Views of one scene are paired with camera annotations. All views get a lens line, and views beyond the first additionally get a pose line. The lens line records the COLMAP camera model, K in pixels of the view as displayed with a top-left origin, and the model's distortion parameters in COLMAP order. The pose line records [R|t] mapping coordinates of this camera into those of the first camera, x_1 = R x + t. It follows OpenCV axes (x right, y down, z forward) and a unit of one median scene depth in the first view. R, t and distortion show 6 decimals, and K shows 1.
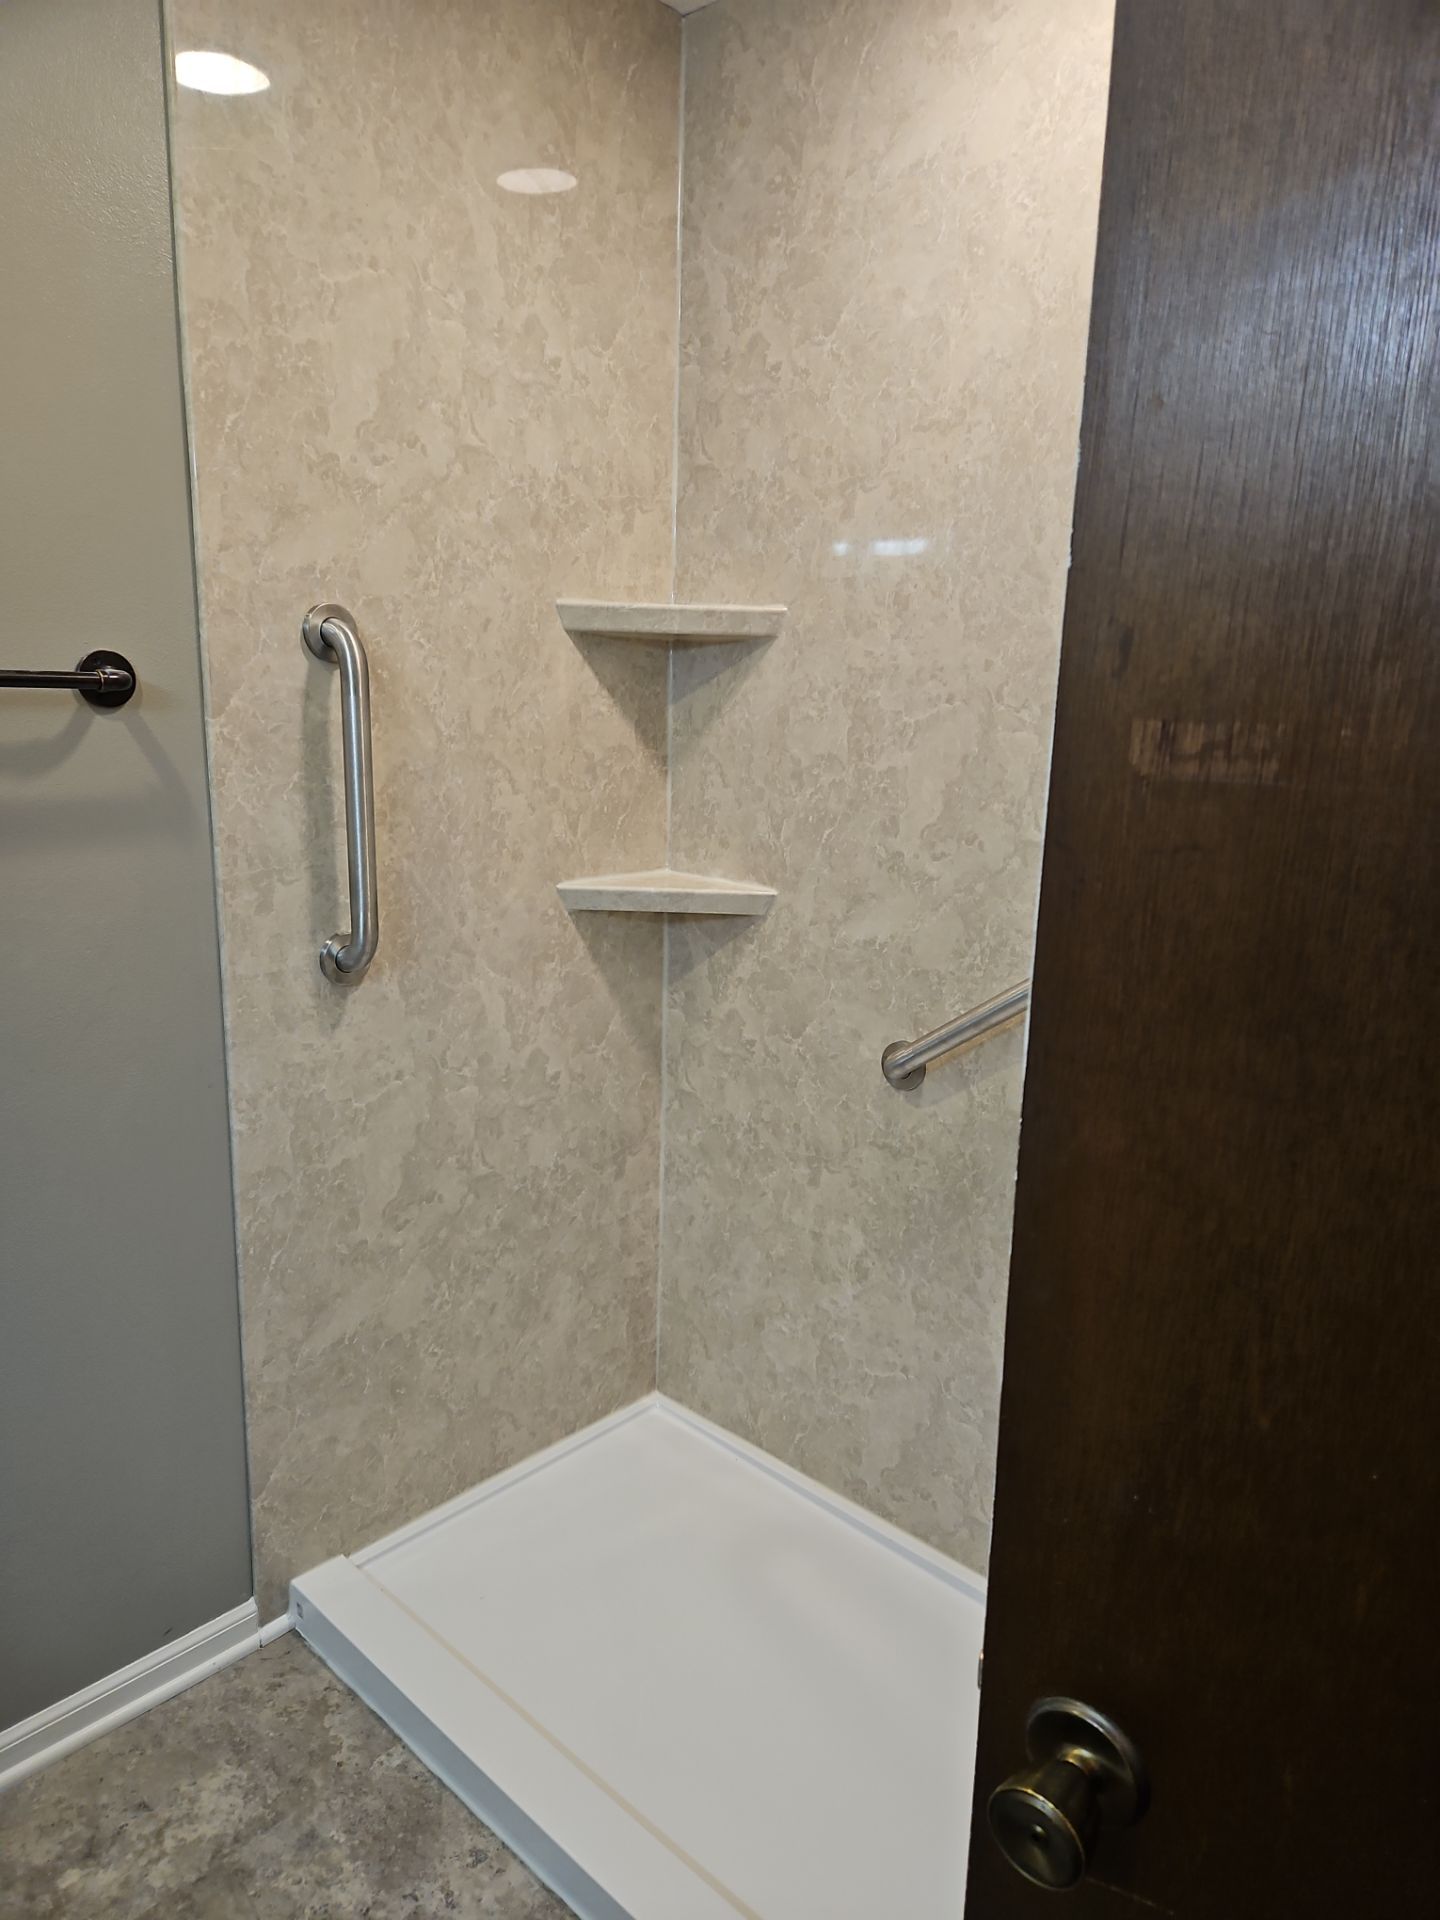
lens RADIAL K [[1279.4, 0, 708.7], [0, 1279.4, 971.4], [0, 0, 1]] dist [0.090153, -0.086642]
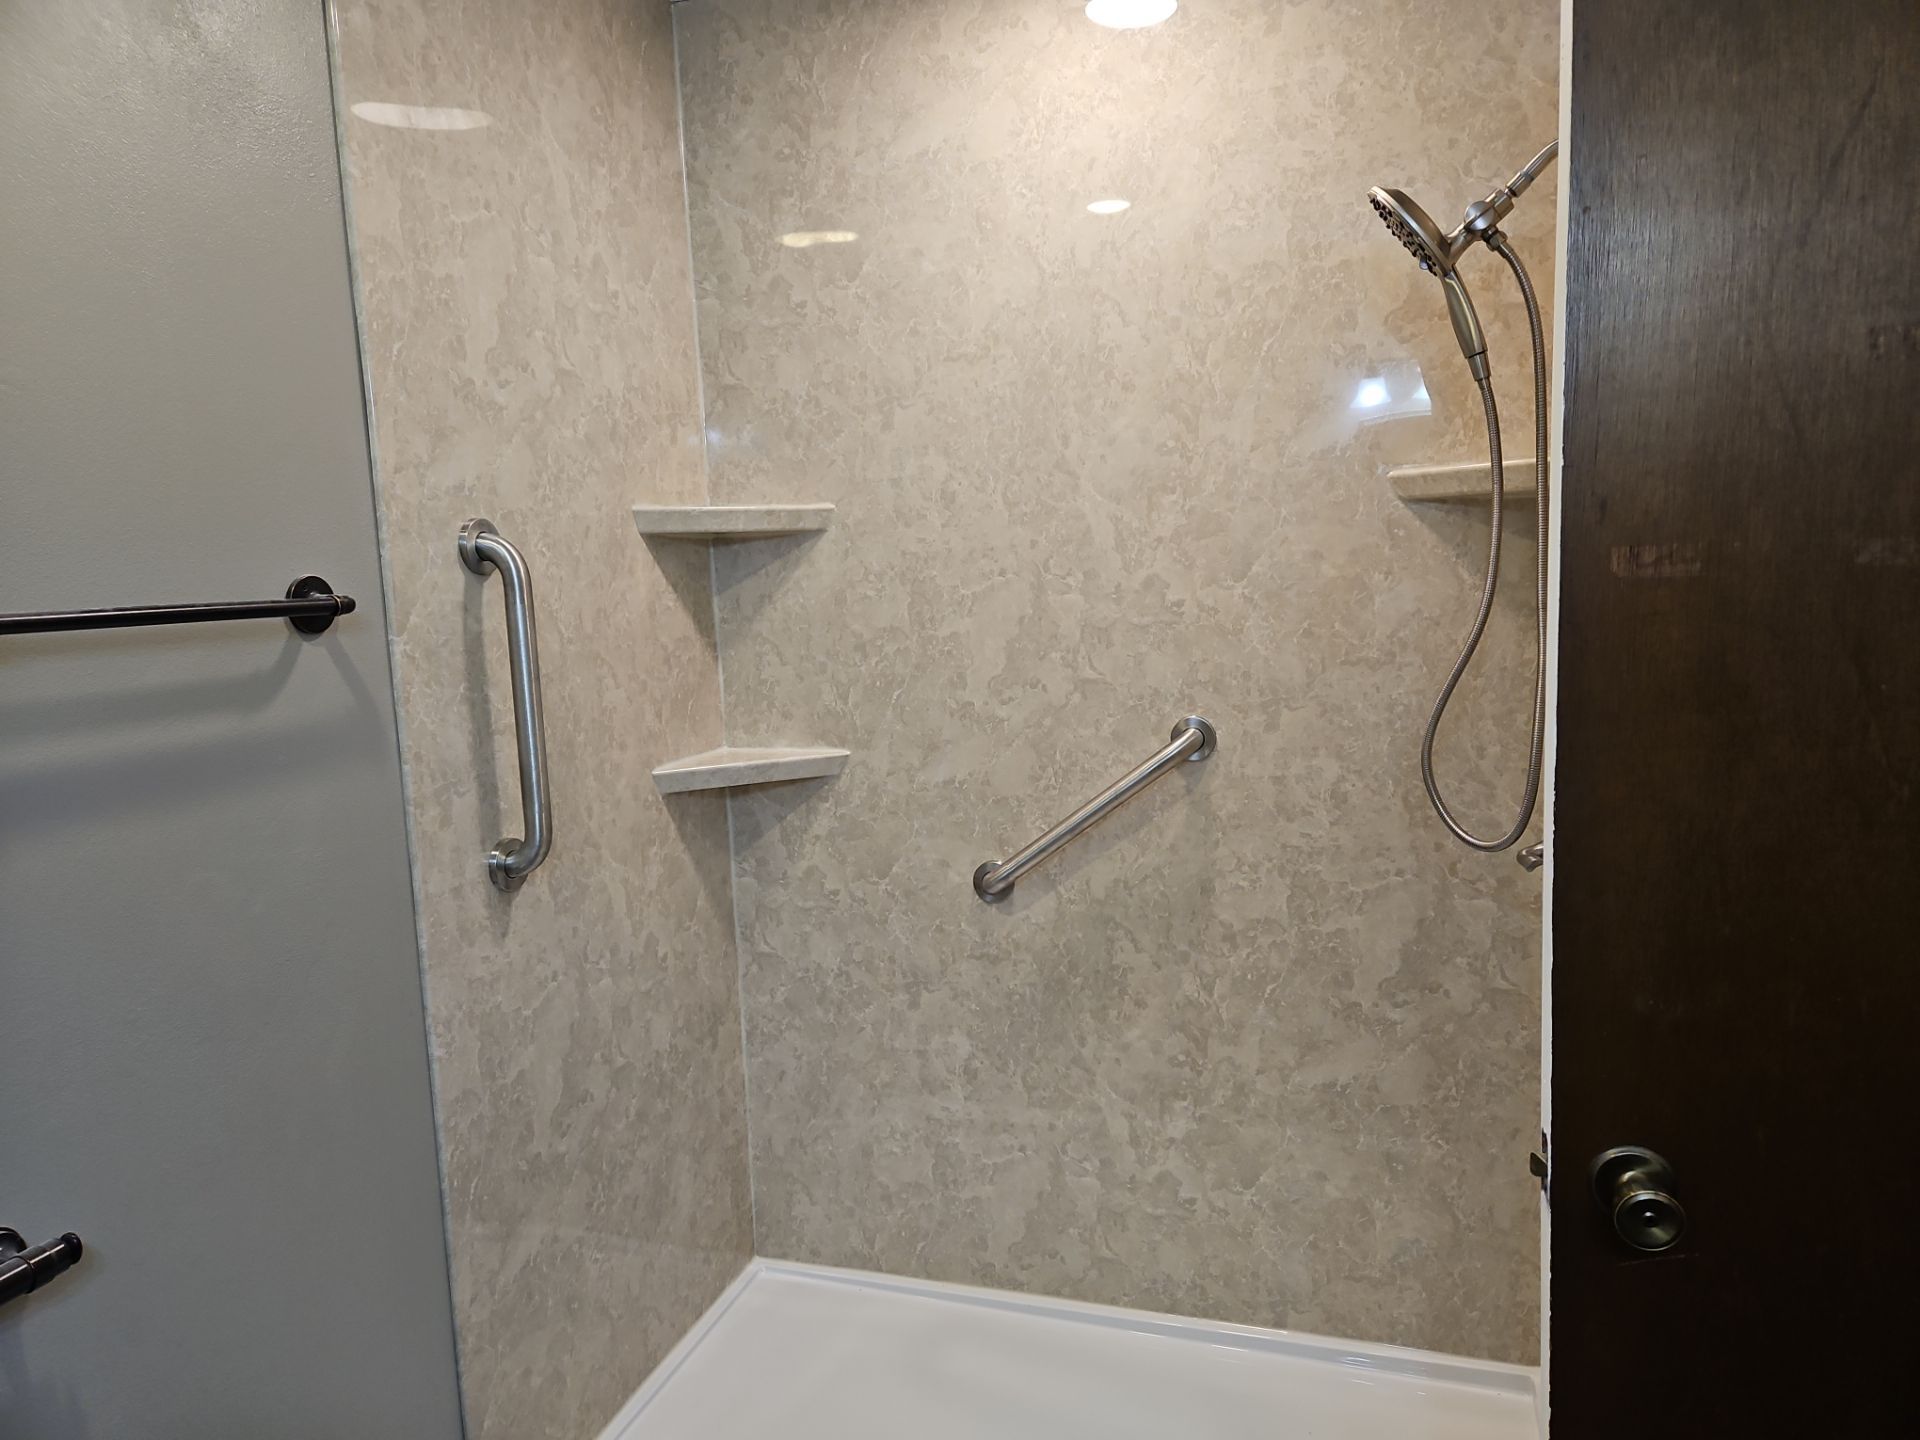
lens RADIAL K [[1279.4, 0, 975.9], [0, 1279.4, 742.1], [0, 0, 1]] dist [0.090153, -0.086642]
pose [[0.894299, -0.122394, 0.430405, -0.362622], [0.160446, 0.985615, -0.053098, 0.007267], [-0.417715, 0.116542, 0.901073, -0.062744]]
